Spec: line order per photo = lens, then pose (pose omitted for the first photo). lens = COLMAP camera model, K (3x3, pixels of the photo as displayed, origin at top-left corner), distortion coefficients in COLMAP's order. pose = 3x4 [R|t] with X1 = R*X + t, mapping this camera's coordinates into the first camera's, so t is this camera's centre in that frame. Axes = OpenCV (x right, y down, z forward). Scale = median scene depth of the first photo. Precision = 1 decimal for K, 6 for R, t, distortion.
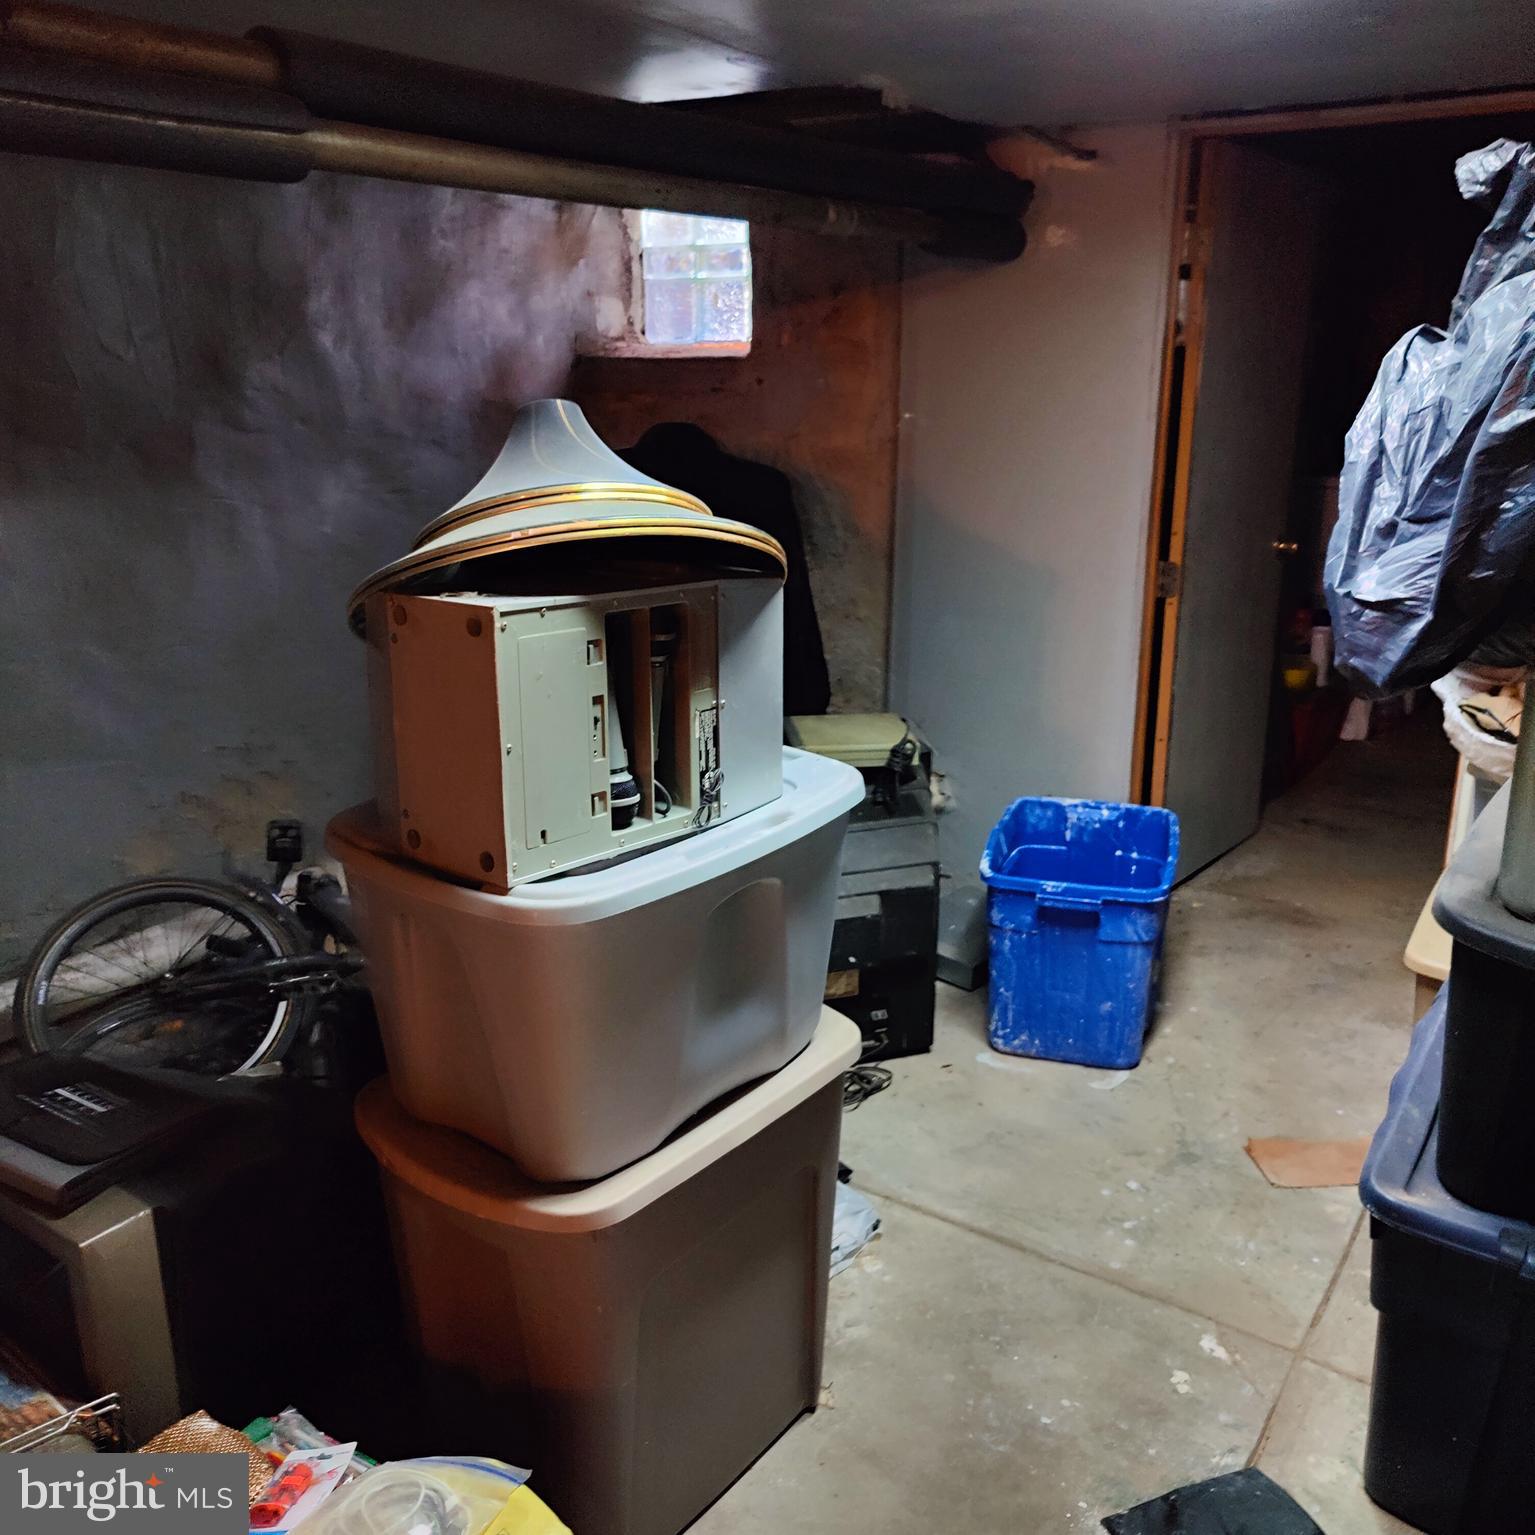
lens RADIAL K [[1414.5, 0, 780.2], [0, 1414.5, 778.9], [0, 0, 1]] dist [0.021226, 0.004124]
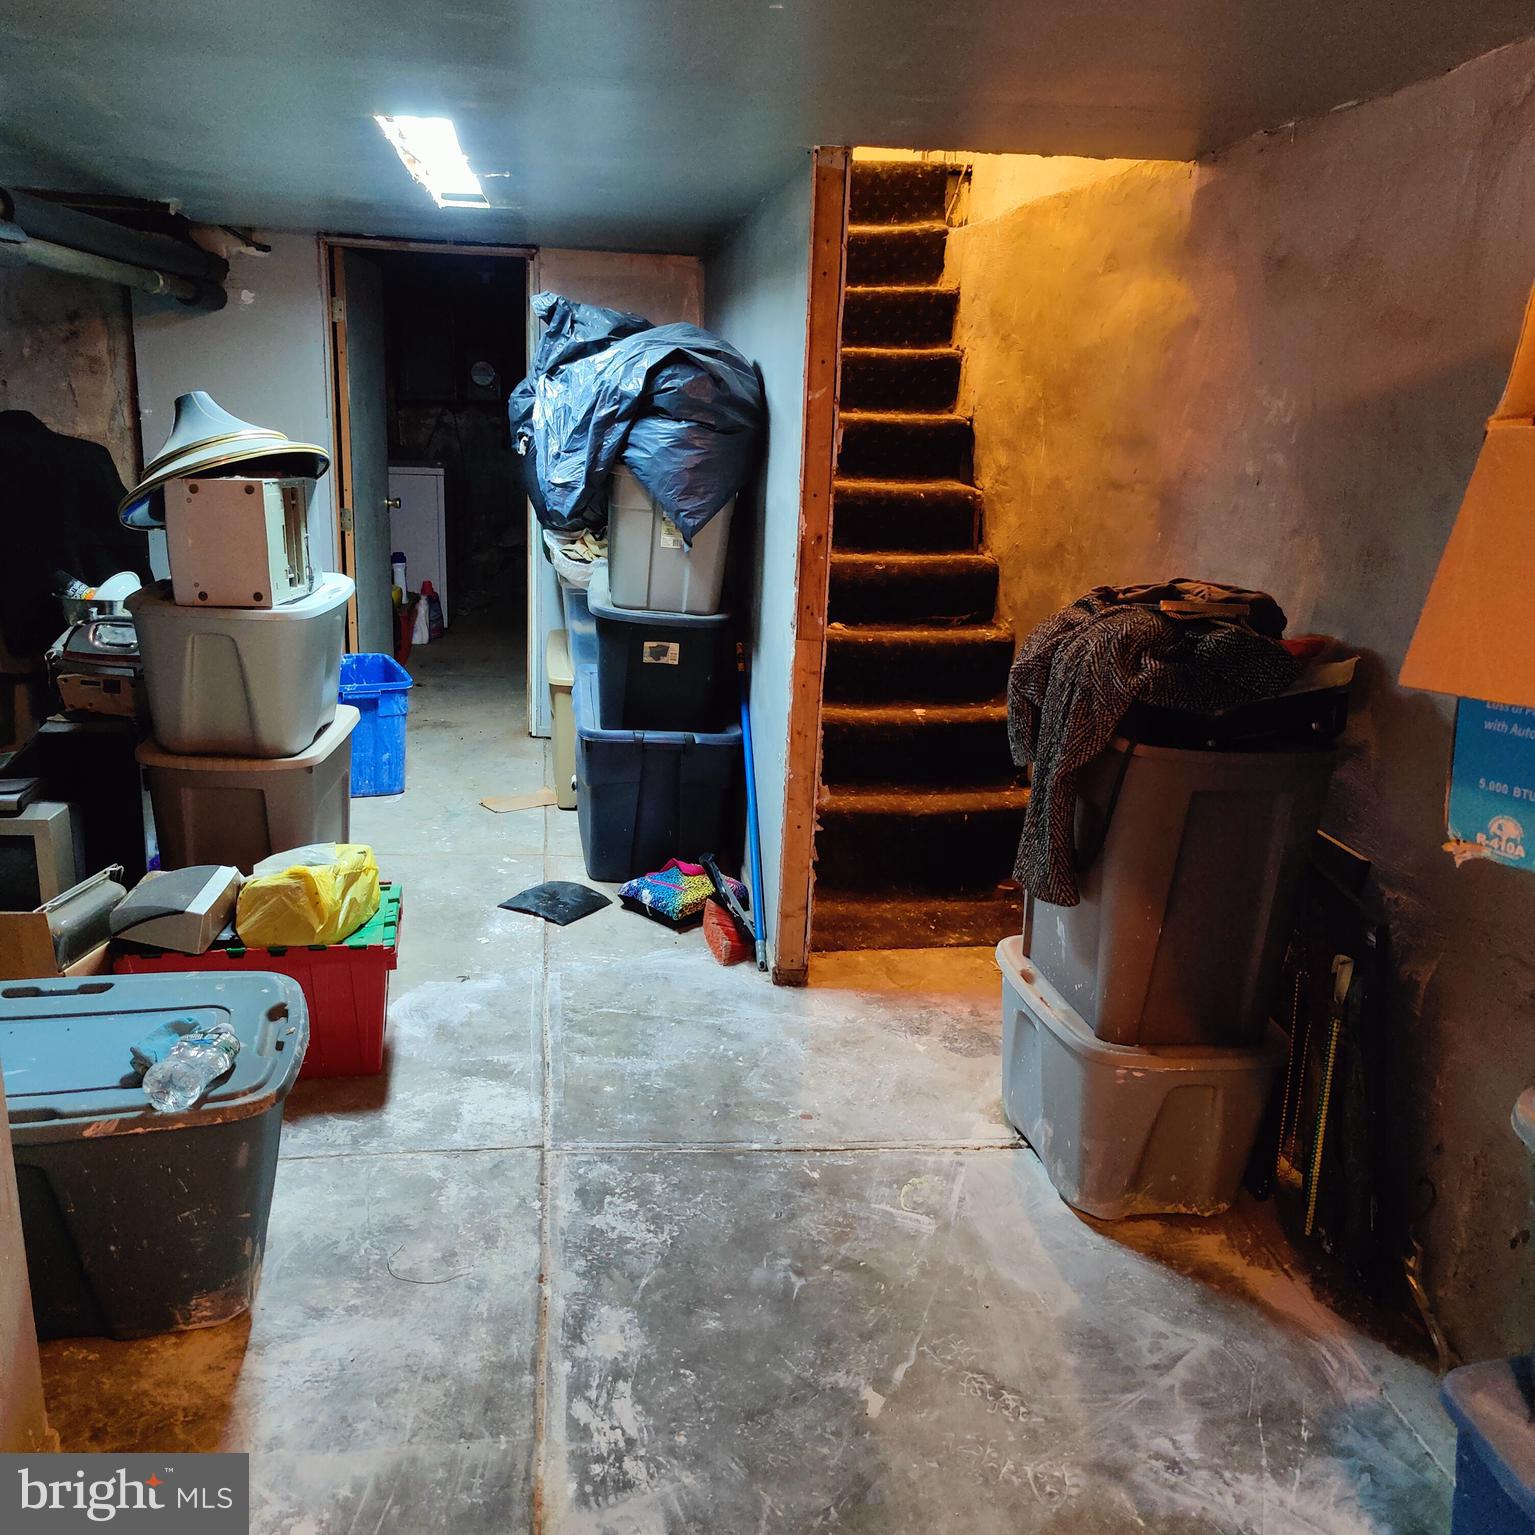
lens RADIAL K [[1353.8, 0, 700.2], [0, 1353.8, 767.5], [0, 0, 1]] dist [0.028522, 0.003178]
pose [[0.776897, -0.139524, 0.613973, -0.485750], [0.144674, 0.988605, 0.041593, 0.160647], [-0.612780, 0.056513, 0.788230, -0.530386]]
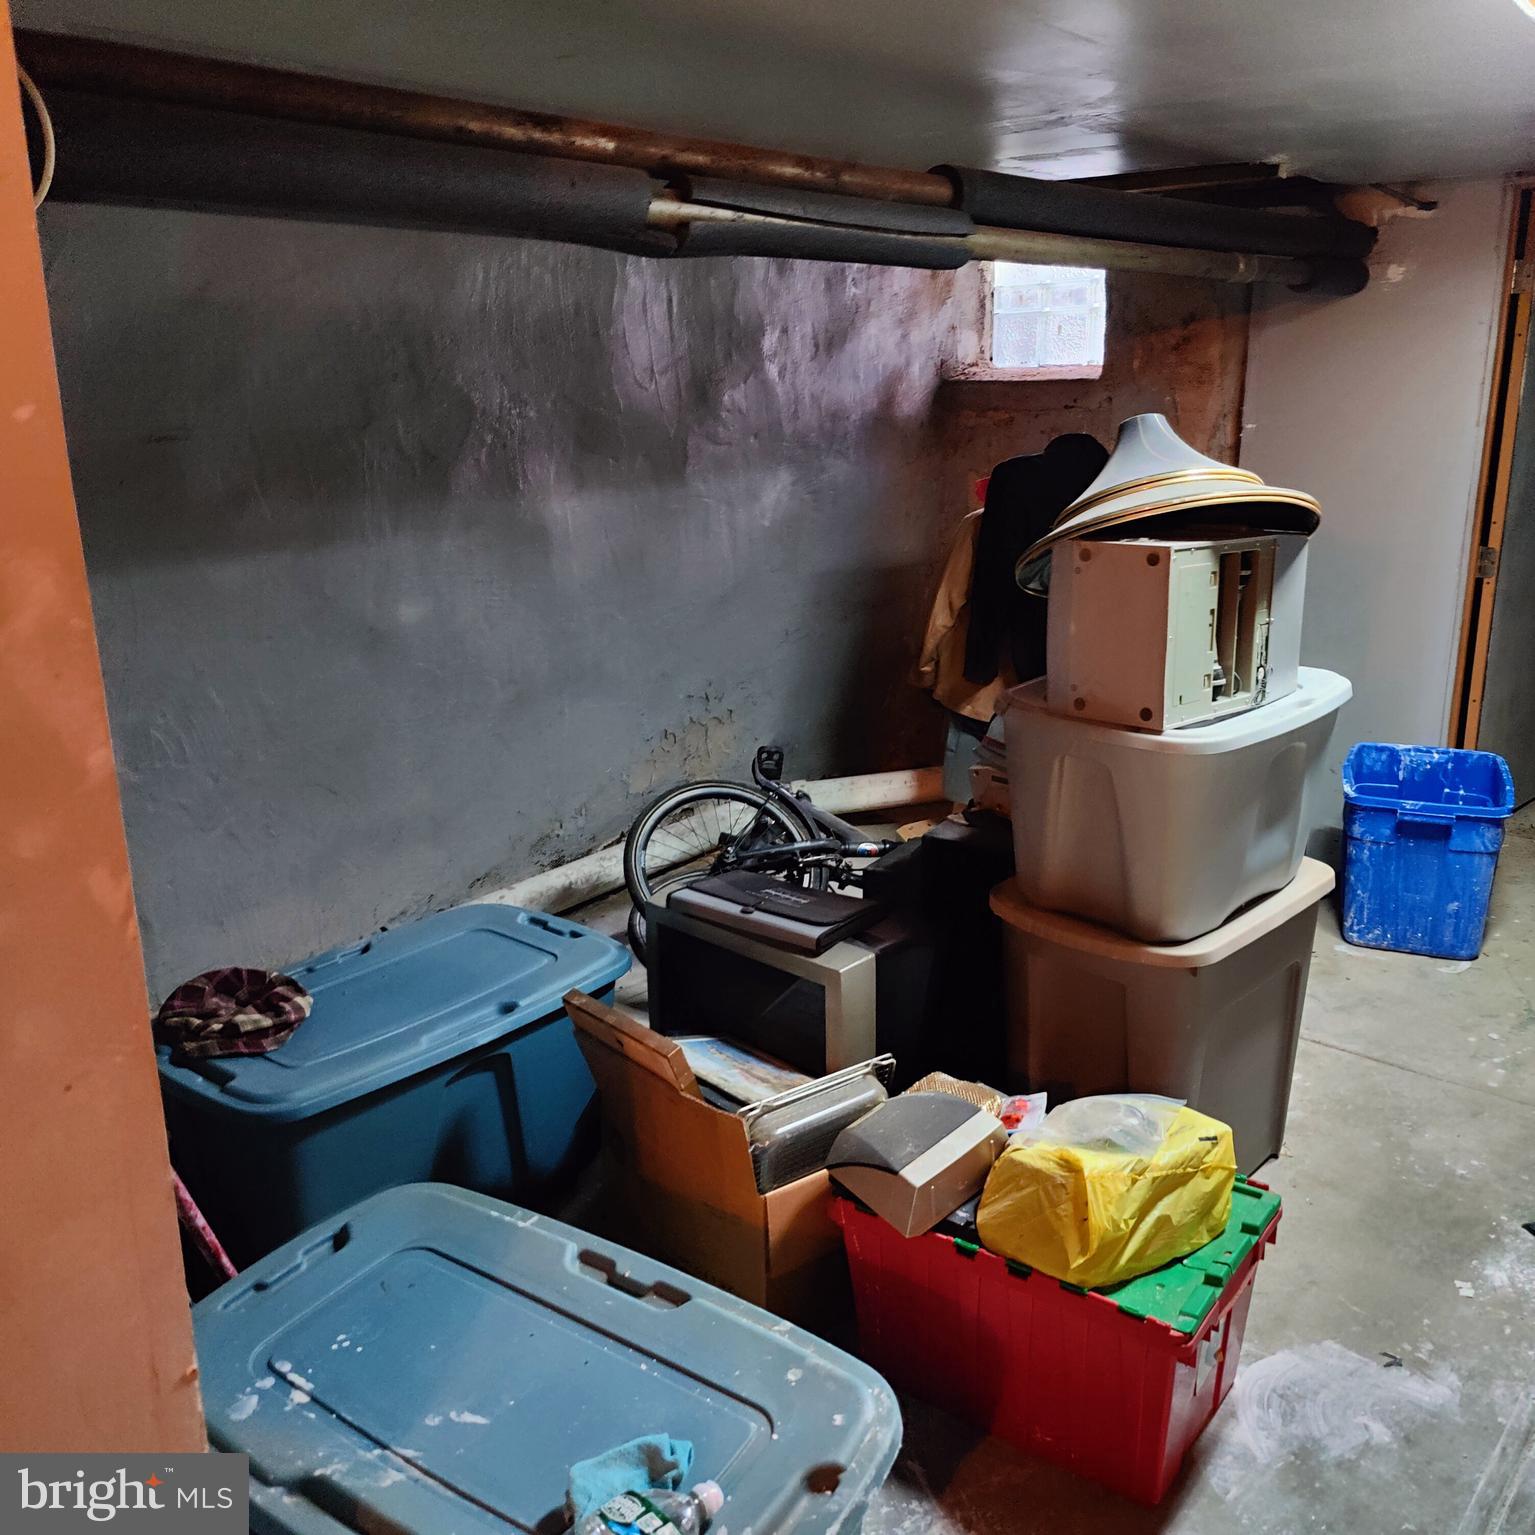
lens RADIAL K [[1379.8, 0, 800.2], [0, 1379.8, 766.5], [0, 0, 1]] dist [0.032031, 0.004358]
pose [[0.993377, 0.018373, -0.113419, -0.193608], [-0.019951, 0.999719, -0.012798, 0.067138], [0.113152, 0.014976, 0.993465, -0.252166]]
